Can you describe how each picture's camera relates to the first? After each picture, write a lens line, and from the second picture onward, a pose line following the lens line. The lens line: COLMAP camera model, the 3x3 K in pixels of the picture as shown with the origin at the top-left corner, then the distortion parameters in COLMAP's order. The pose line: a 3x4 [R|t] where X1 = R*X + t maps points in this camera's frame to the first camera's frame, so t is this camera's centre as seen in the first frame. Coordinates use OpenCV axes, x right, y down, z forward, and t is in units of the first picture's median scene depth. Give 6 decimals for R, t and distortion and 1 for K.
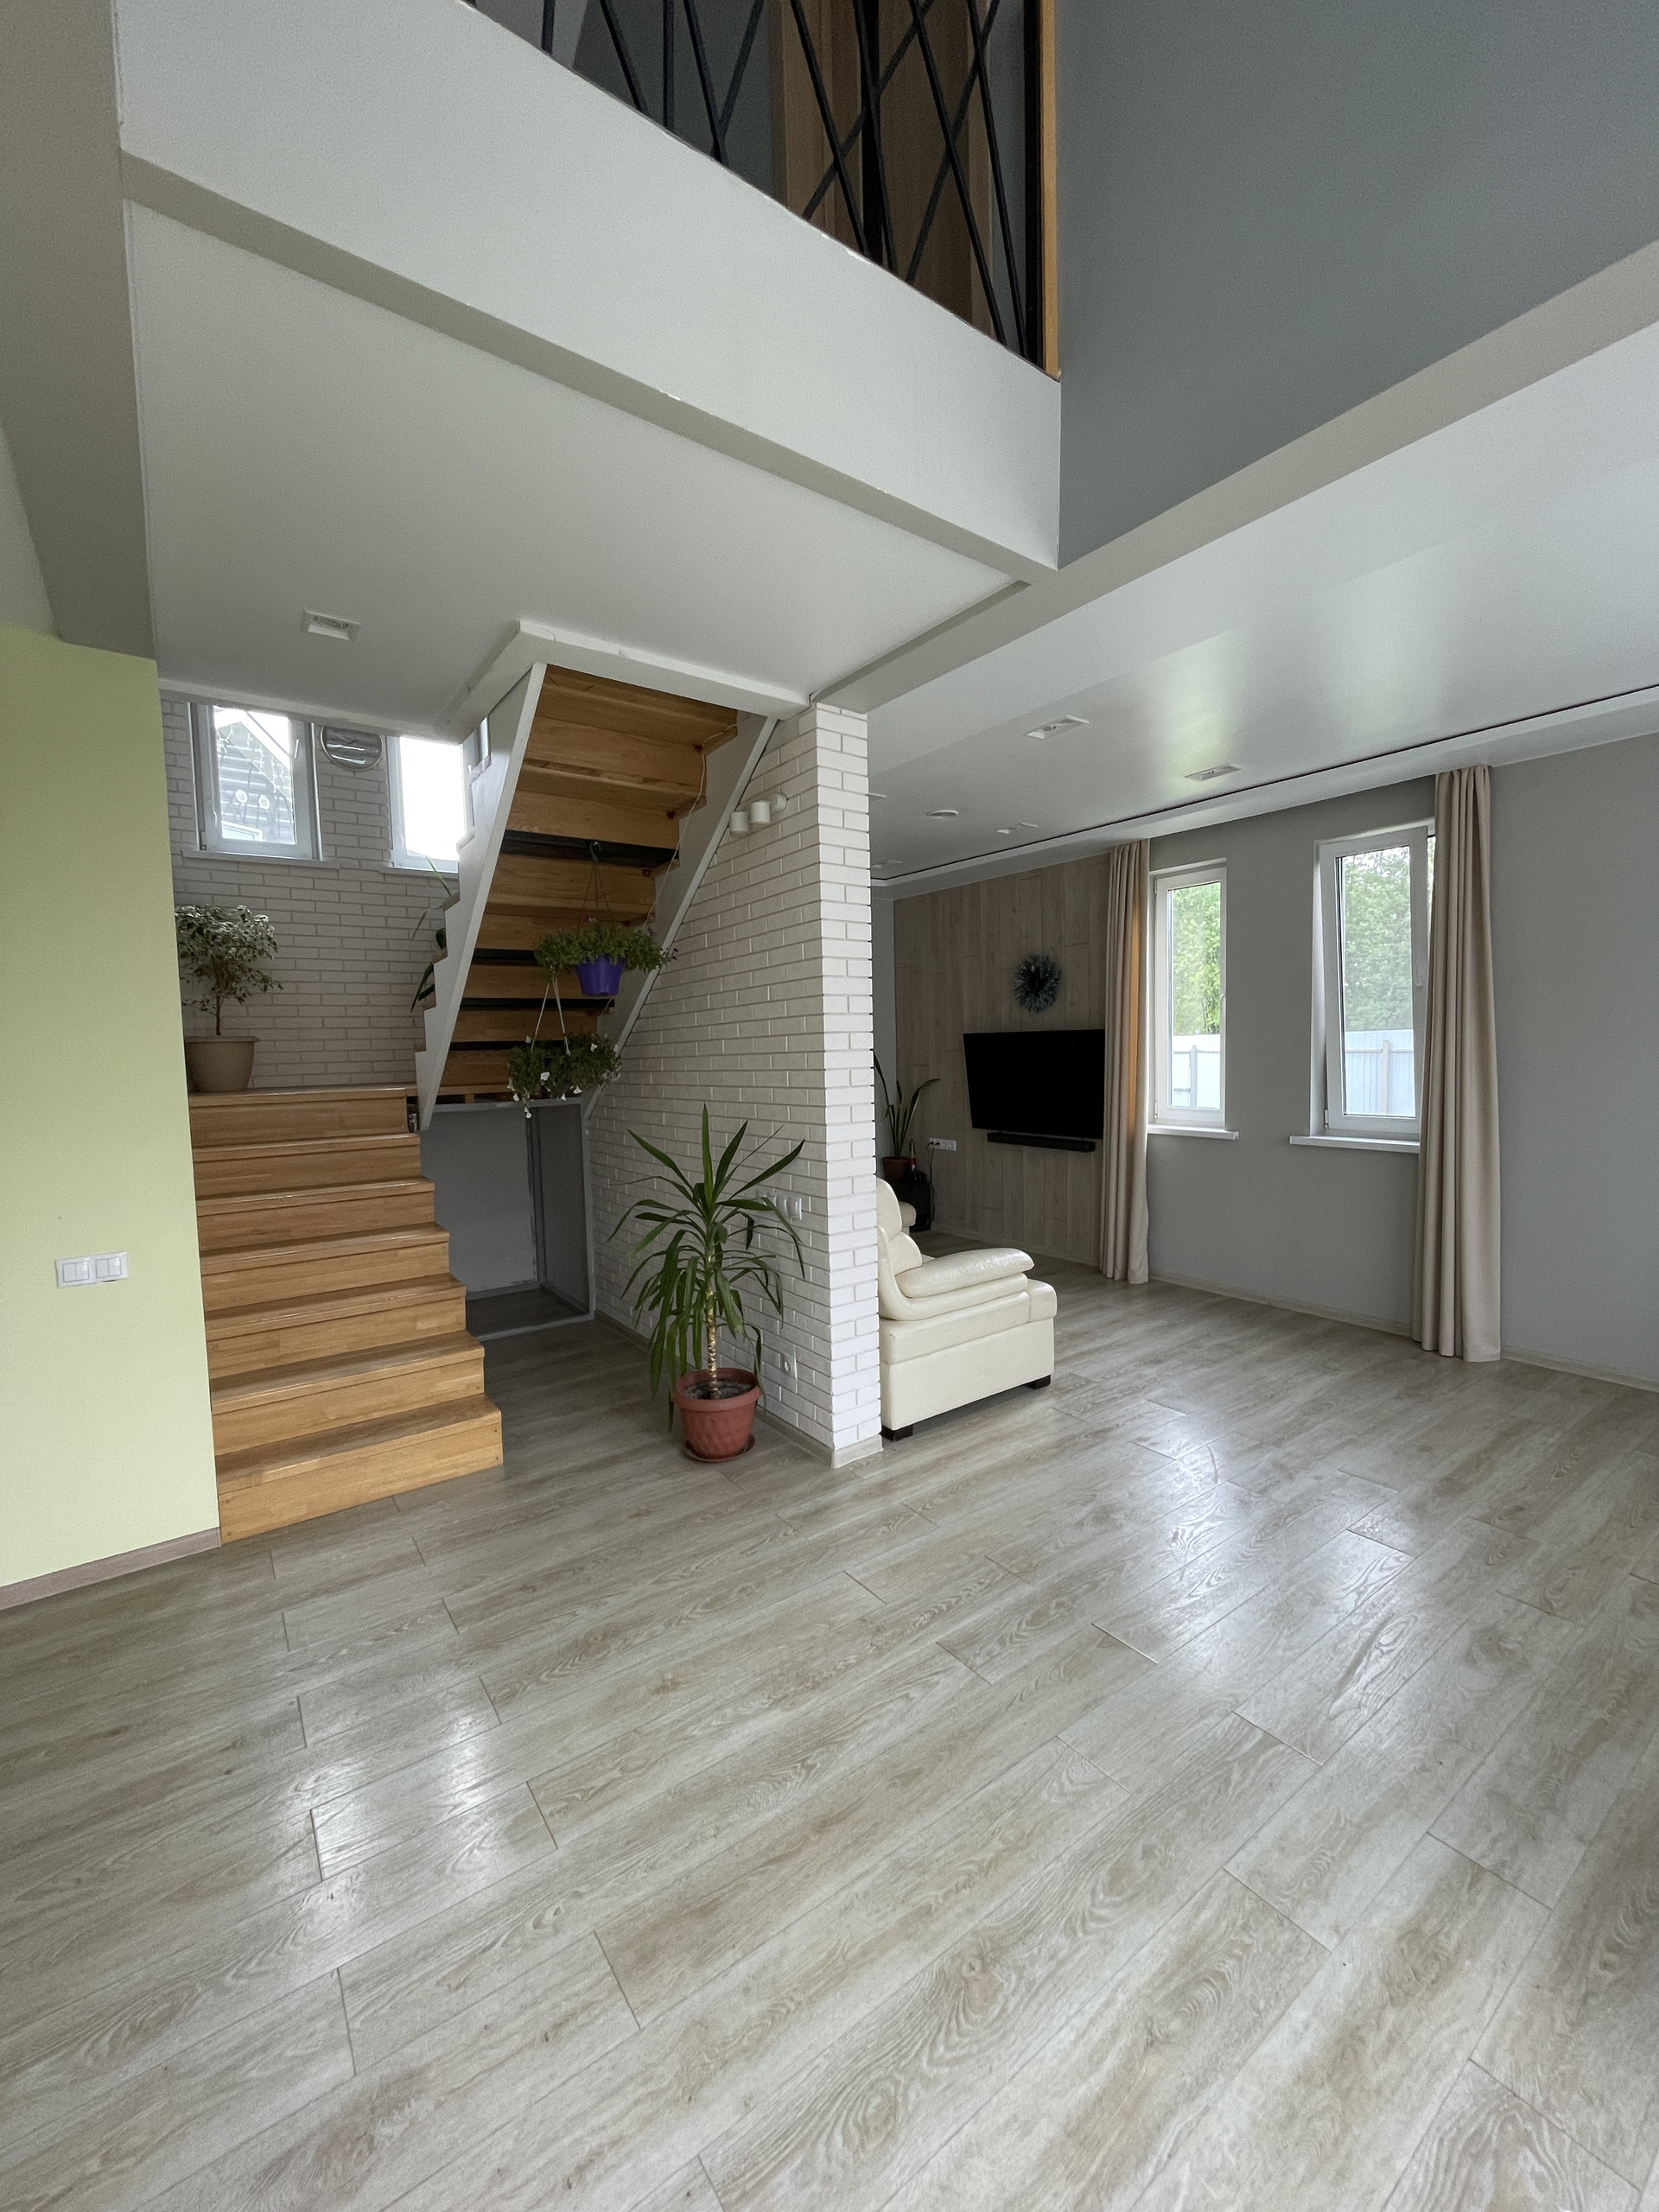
lens RADIAL K [[896.2, 0, 827.4], [0, 896.2, 1103.5], [0, 0, 1]] dist [-0.001346, 0.000373]
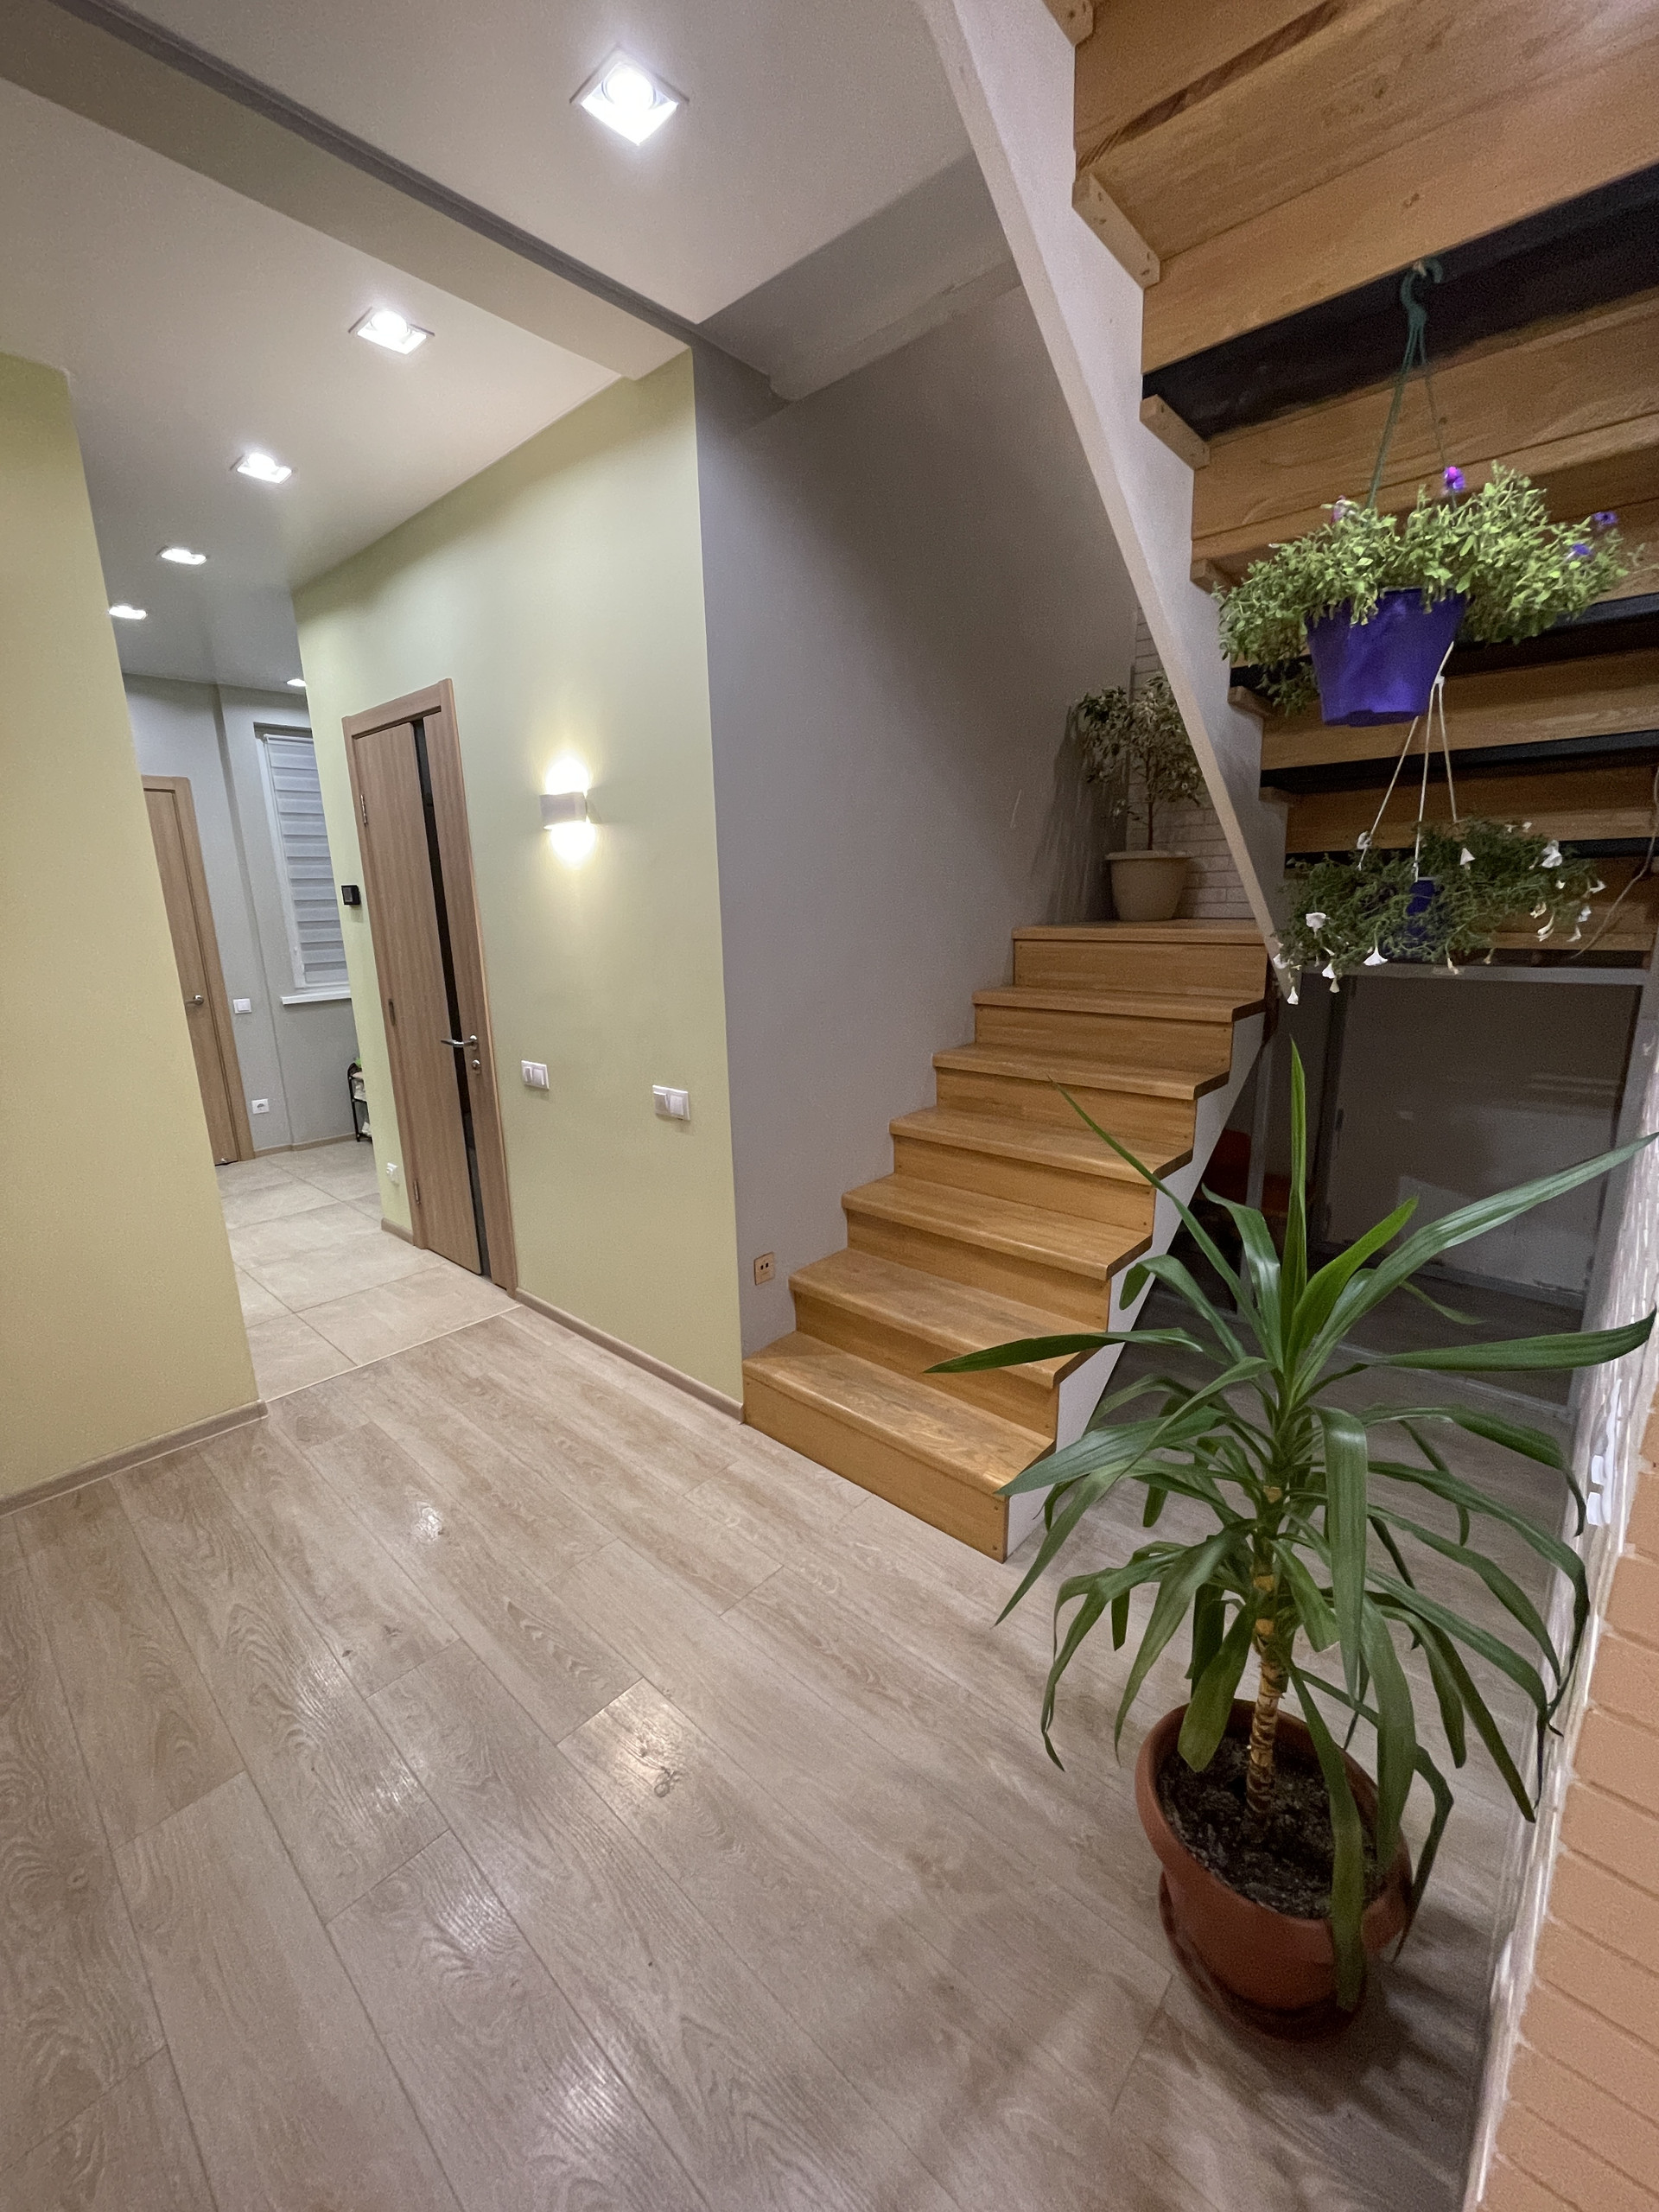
lens RADIAL K [[896.2, 0, 834.6], [0, 896.2, 1105.4], [0, 0, 1]] dist [-0.001346, 0.000373]
pose [[0.209492, 0.242065, -0.947374, 0.117119], [-0.046376, 0.970242, 0.237653, -0.042612], [0.976710, -0.005851, 0.214484, 0.736001]]
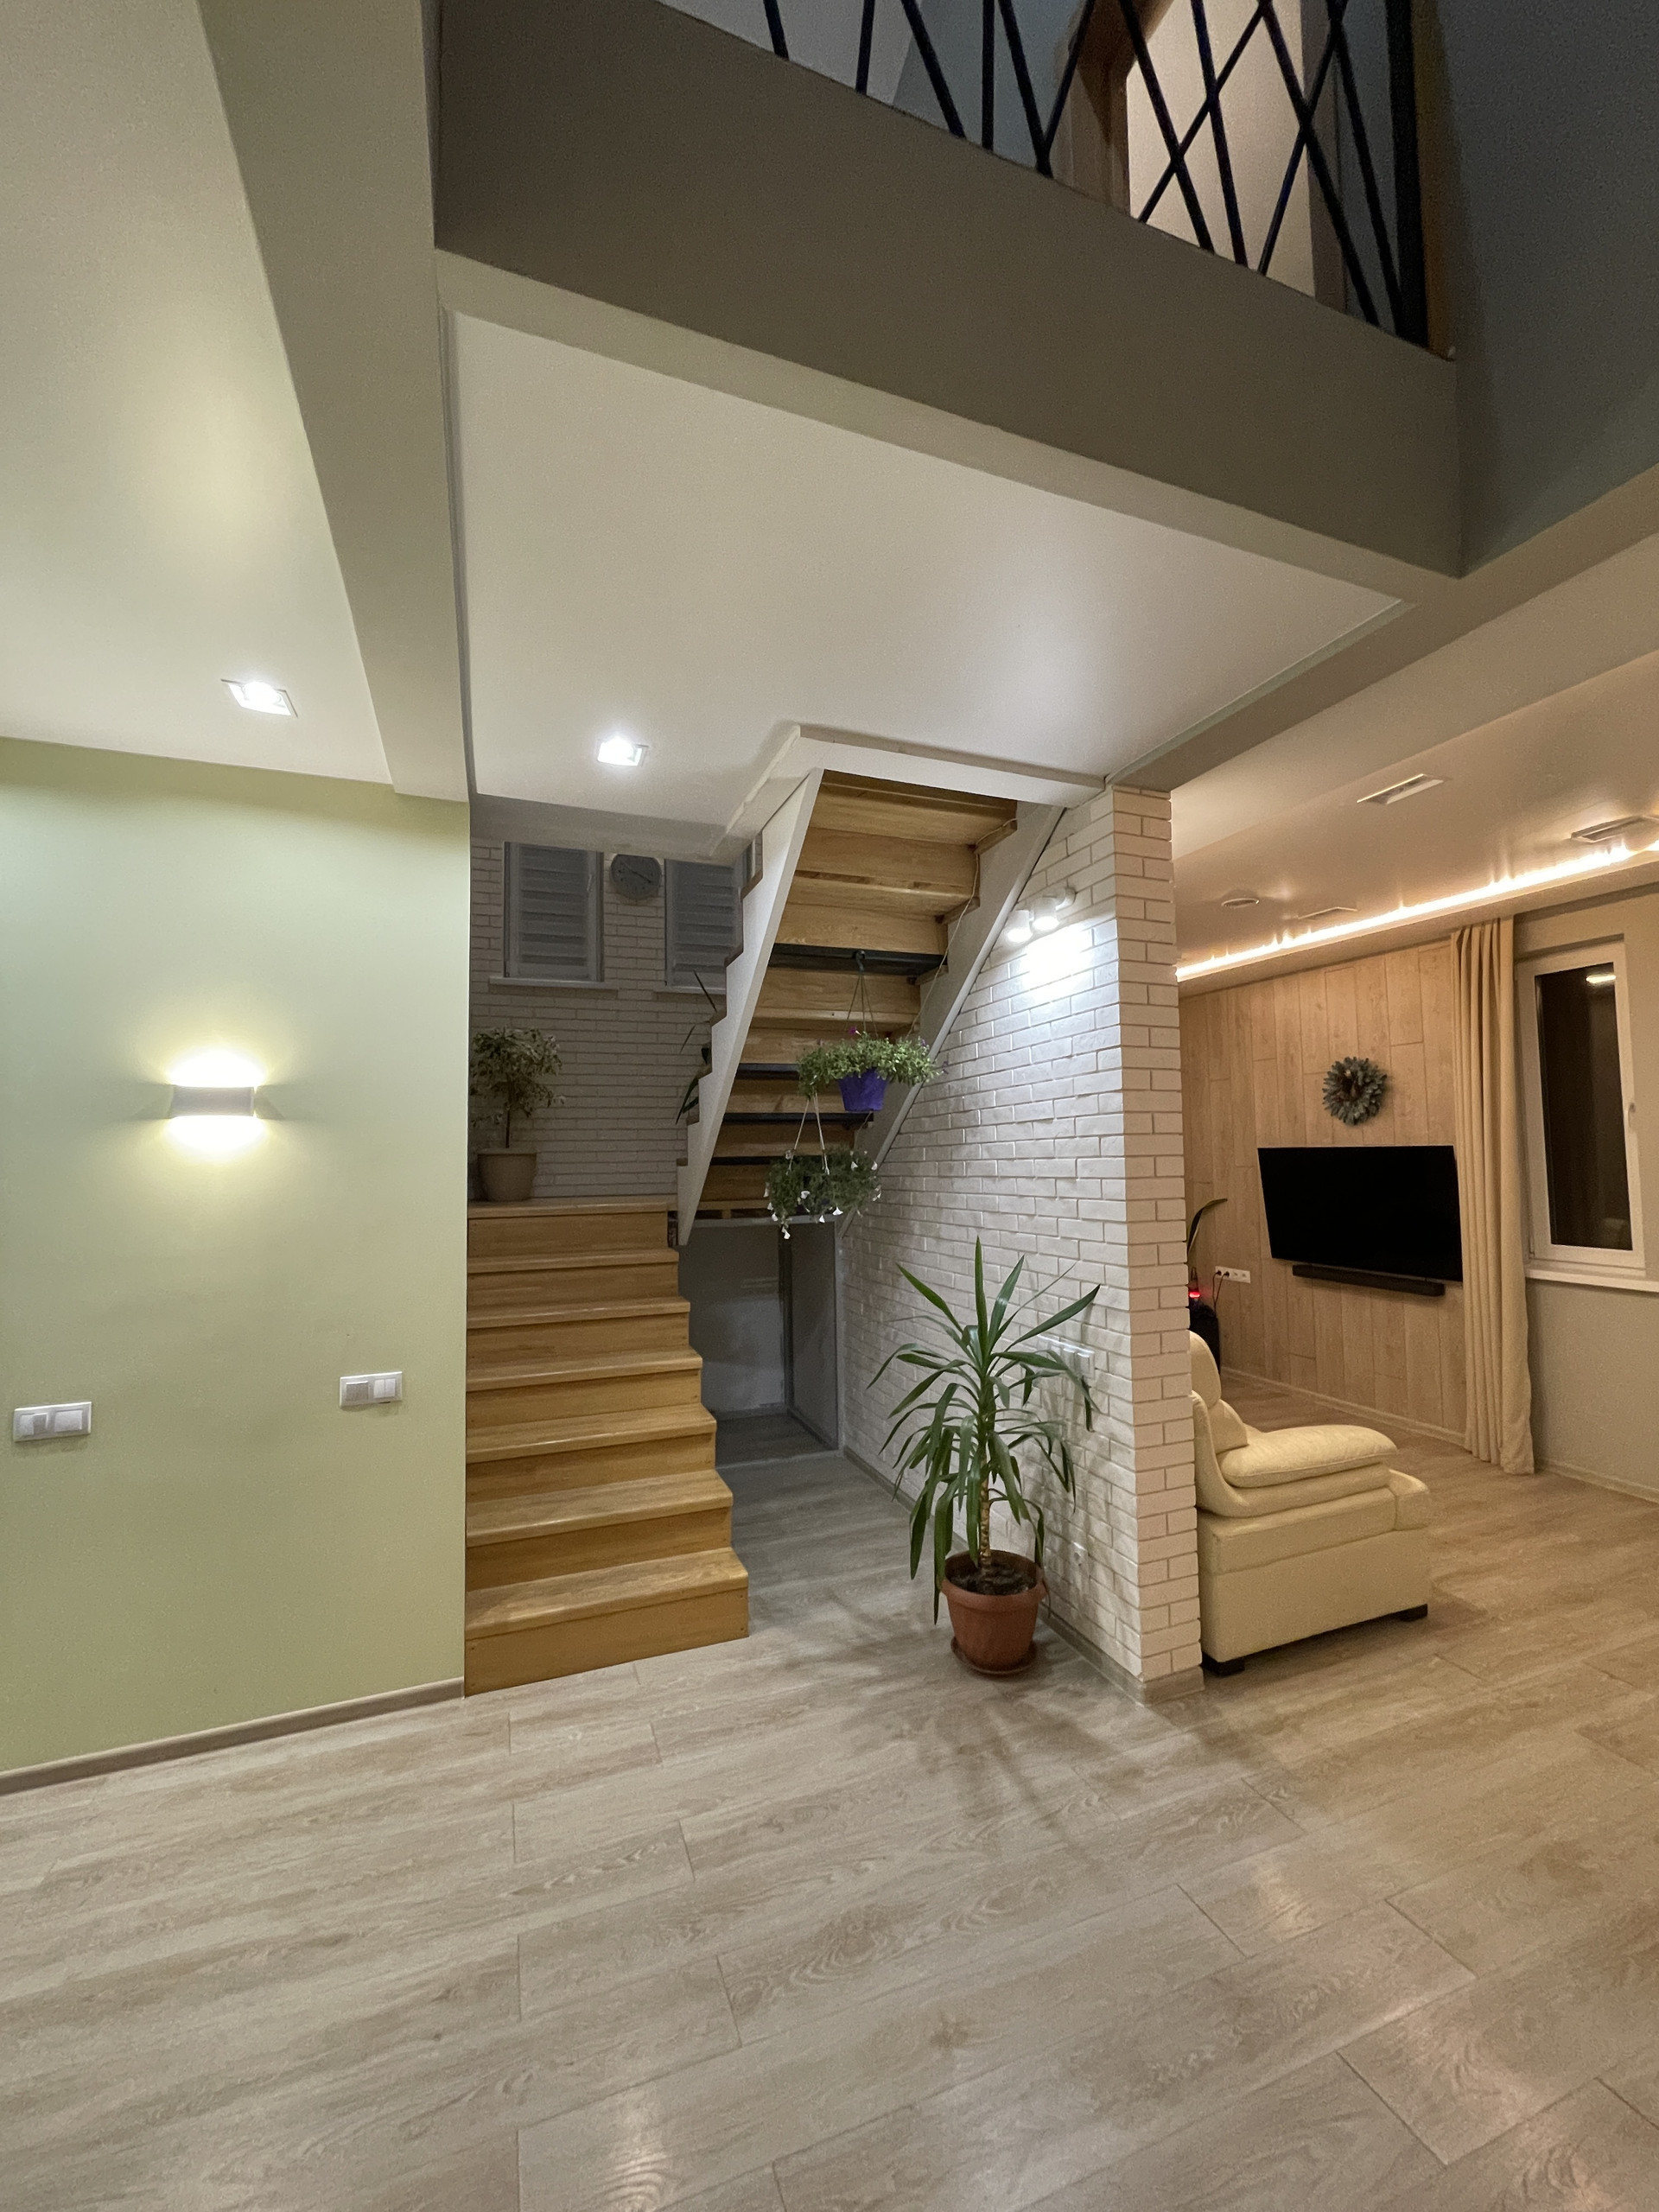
lens RADIAL K [[896.2, 0, 830.6], [0, 896.2, 1104.9], [0, 0, 1]] dist [-0.001346, 0.000373]
pose [[0.965932, -0.004341, -0.258759, -0.049109], [-0.025313, 0.993480, -0.111157, -0.024759], [0.257554, 0.113920, 0.959525, 0.103589]]
